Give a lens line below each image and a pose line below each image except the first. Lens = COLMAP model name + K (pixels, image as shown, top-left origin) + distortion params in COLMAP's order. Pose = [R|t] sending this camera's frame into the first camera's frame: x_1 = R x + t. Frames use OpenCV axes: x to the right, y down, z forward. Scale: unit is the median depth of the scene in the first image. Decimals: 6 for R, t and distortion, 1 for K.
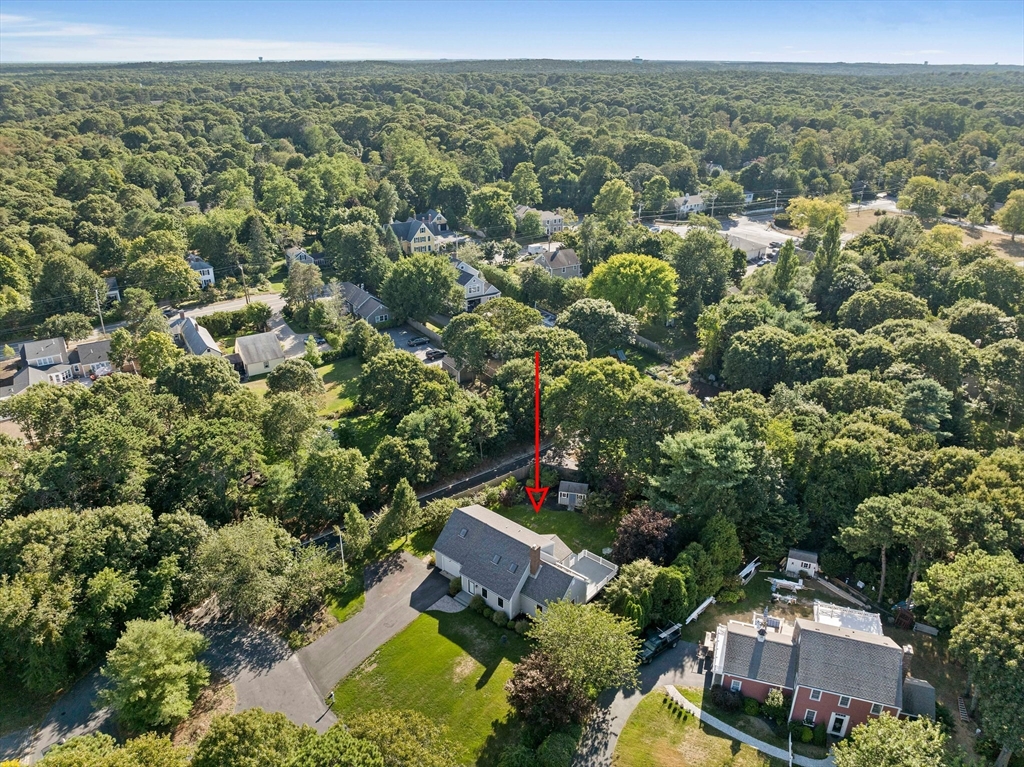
lens RADIAL K [[718.7, 0, 509.6], [0, 718.7, 387.7], [0, 0, 1]] dist [-0.048286, 0.014686]
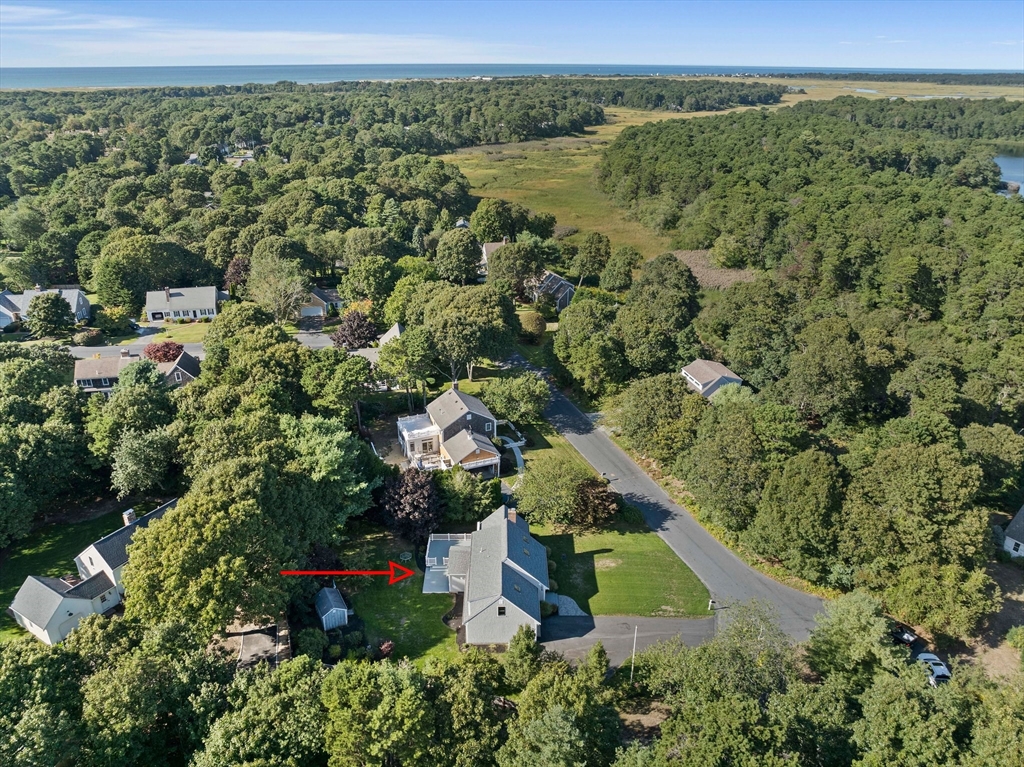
lens RADIAL K [[721.6, 0, 504.0], [0, 721.6, 358.6], [0, 0, 1]] dist [-0.048895, 0.005374]
pose [[-0.642683, -0.298077, 0.705768, -0.543742], [0.317088, 0.735116, 0.599216, -0.501399], [-0.697434, 0.608897, -0.377929, 1.048602]]
